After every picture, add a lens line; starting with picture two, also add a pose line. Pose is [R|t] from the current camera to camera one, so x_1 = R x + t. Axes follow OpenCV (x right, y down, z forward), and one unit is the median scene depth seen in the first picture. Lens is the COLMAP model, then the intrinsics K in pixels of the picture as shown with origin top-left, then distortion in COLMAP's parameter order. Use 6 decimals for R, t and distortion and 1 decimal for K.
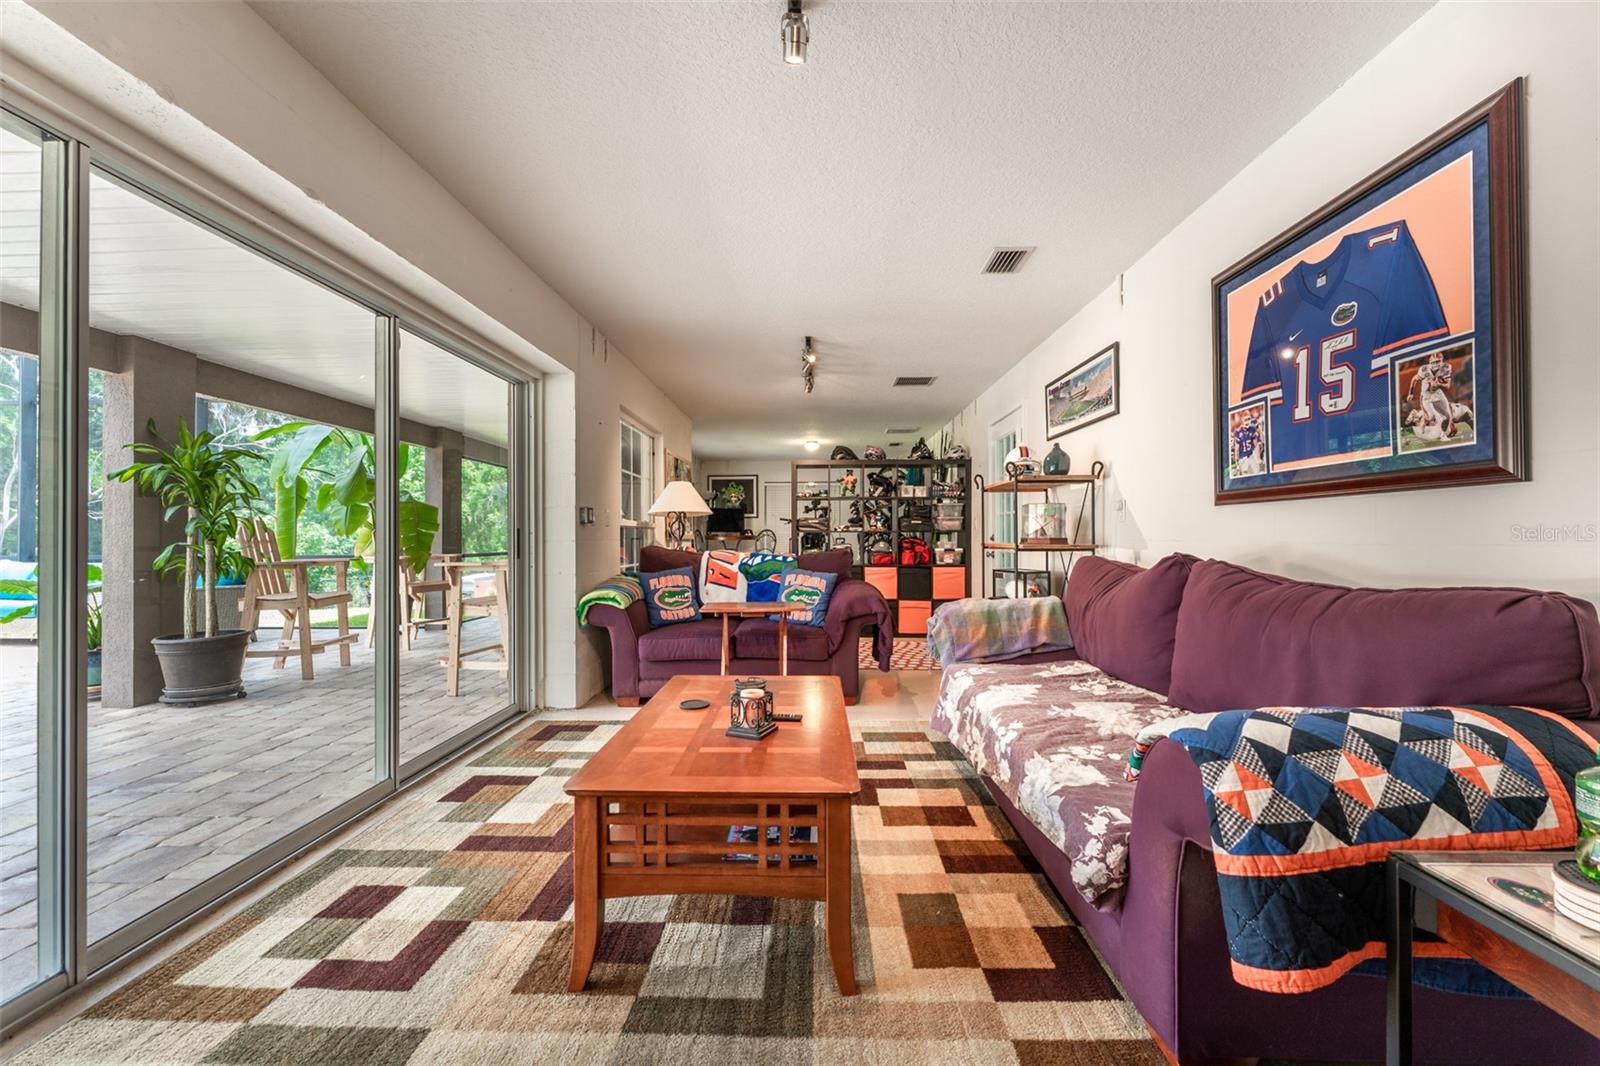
lens RADIAL K [[654.3, 0, 800.2], [0, 654.3, 531.7], [0, 0, 1]] dist [-0.001146, -0.000353]
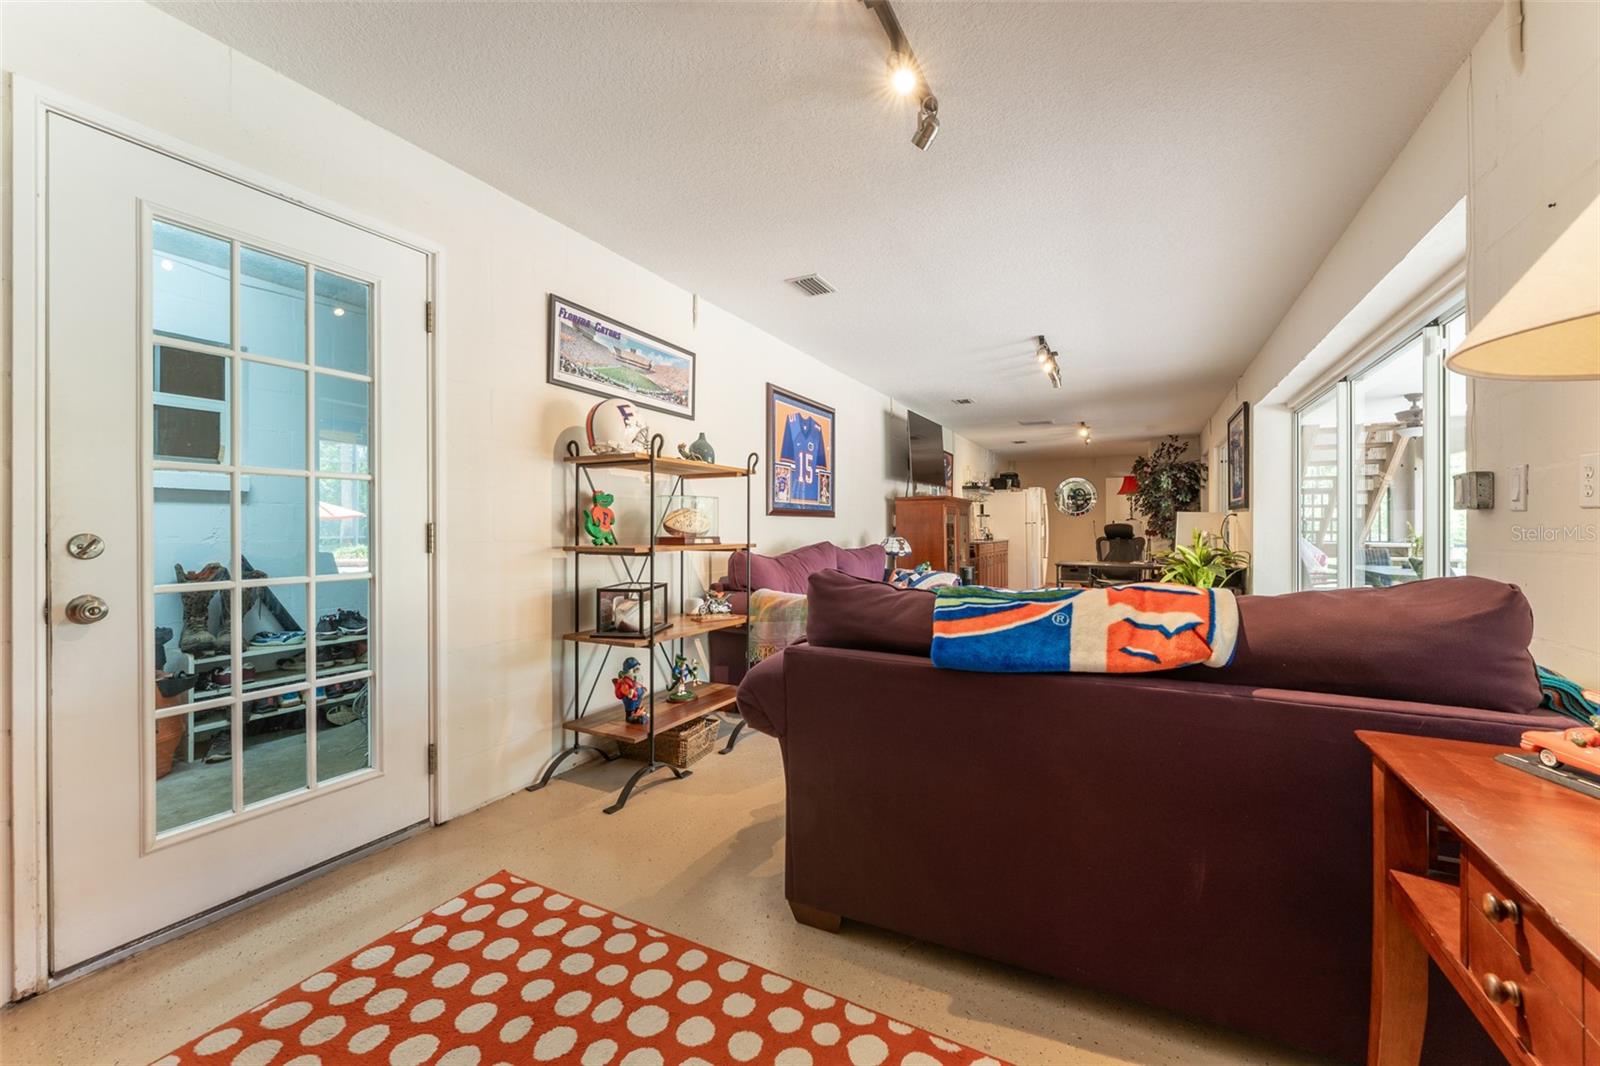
lens RADIAL K [[654.3, 0, 798.3], [0, 654.3, 528.6], [0, 0, 1]] dist [-0.001146, -0.000353]
pose [[-0.901069, 0.002339, 0.433669, -0.207214], [0.000544, 0.999991, -0.004263, 0.000583], [-0.433675, -0.003605, -0.901062, 2.907064]]
